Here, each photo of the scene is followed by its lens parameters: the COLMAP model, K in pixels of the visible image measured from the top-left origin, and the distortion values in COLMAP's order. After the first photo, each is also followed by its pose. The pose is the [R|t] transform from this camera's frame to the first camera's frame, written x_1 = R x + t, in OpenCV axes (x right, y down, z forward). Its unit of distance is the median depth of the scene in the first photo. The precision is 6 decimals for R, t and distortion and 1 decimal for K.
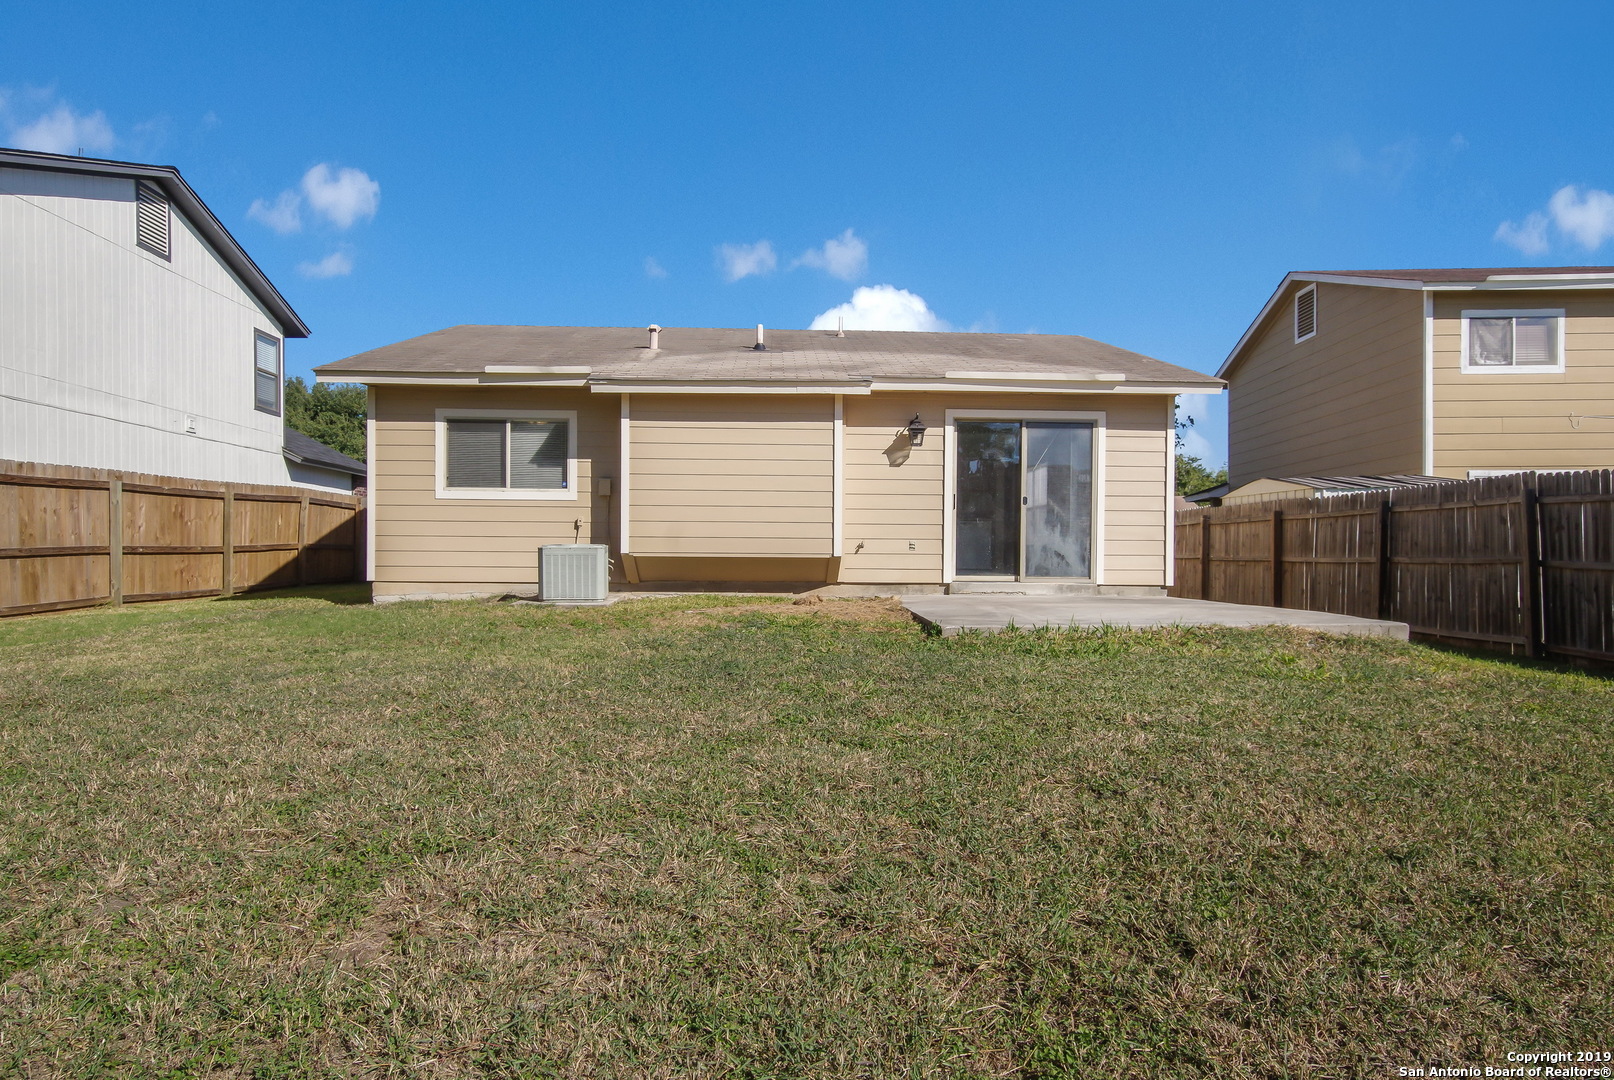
lens RADIAL K [[964.7, 0, 803.3], [0, 964.7, 571.8], [0, 0, 1]] dist [-0.003475, 0.004024]
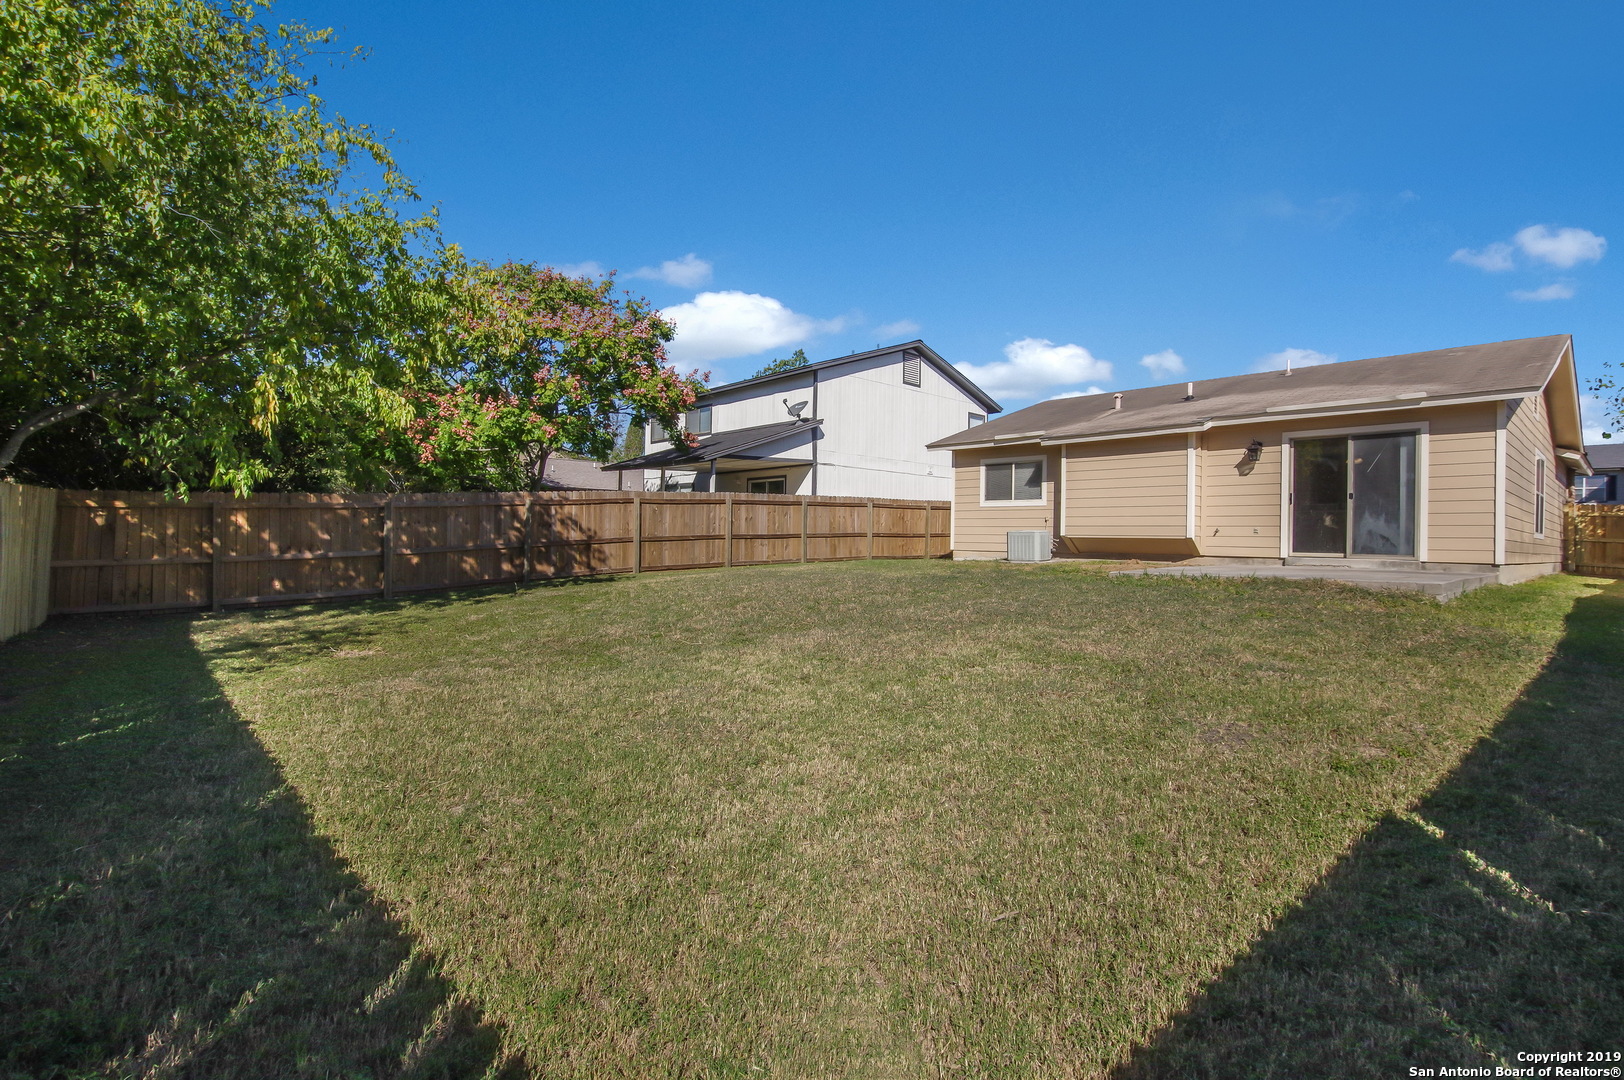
lens RADIAL K [[759.3, 0, 826.9], [0, 759.3, 536.2], [0, 0, 1]] dist [-0.009196, 0.000798]
pose [[0.662655, 0.000770, -0.748924, 0.530746], [-0.022575, 0.999566, -0.018947, 0.016507], [0.748584, 0.029463, 0.662385, -0.211628]]
